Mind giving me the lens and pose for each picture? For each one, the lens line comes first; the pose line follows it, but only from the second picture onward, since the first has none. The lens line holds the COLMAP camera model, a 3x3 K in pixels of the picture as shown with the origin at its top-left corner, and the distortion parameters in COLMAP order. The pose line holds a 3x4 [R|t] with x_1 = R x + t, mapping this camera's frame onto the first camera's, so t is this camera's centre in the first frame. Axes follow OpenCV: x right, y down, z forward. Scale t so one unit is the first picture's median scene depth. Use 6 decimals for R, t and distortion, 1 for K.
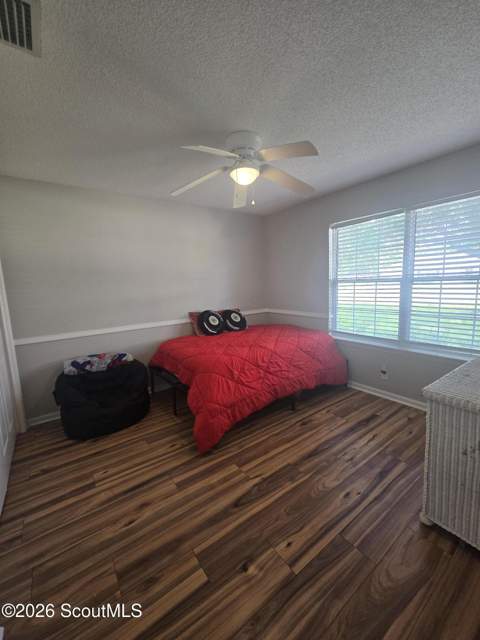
lens RADIAL K [[263.4, 0, 241.4], [0, 263.4, 318.6], [0, 0, 1]] dist [-0.001590, 0.000054]
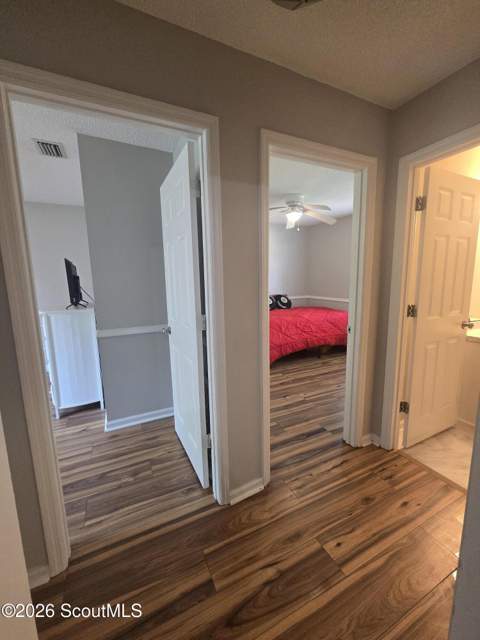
lens RADIAL K [[263.4, 0, 241.4], [0, 263.4, 318.6], [0, 0, 1]] dist [-0.001590, 0.000054]
pose [[0.983831, 0.046568, -0.172938, 0.004421], [-0.041190, 0.998553, 0.034560, 0.109256], [0.174297, -0.026878, 0.984326, -0.858527]]
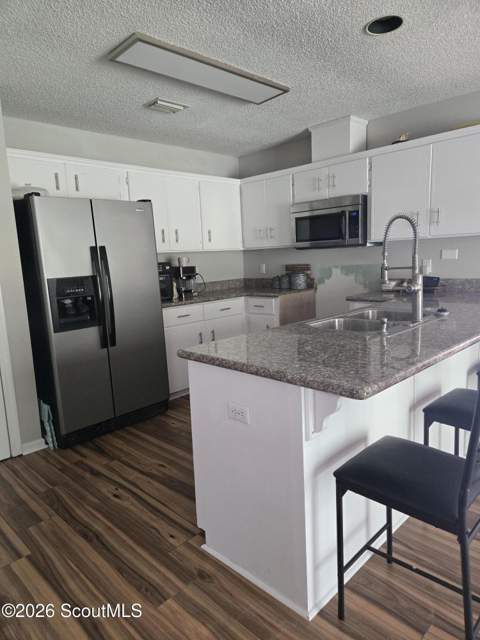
lens RADIAL K [[425.3, 0, 240.0], [0, 425.3, 320.0], [0, 0, 1]] dist [0.077522, -0.065415]
pose [[-0.153276, -0.115487, 0.981412, -0.845831], [0.171611, 0.974946, 0.141528, -0.037181], [-0.973168, 0.190114, -0.129617, 0.552556]]
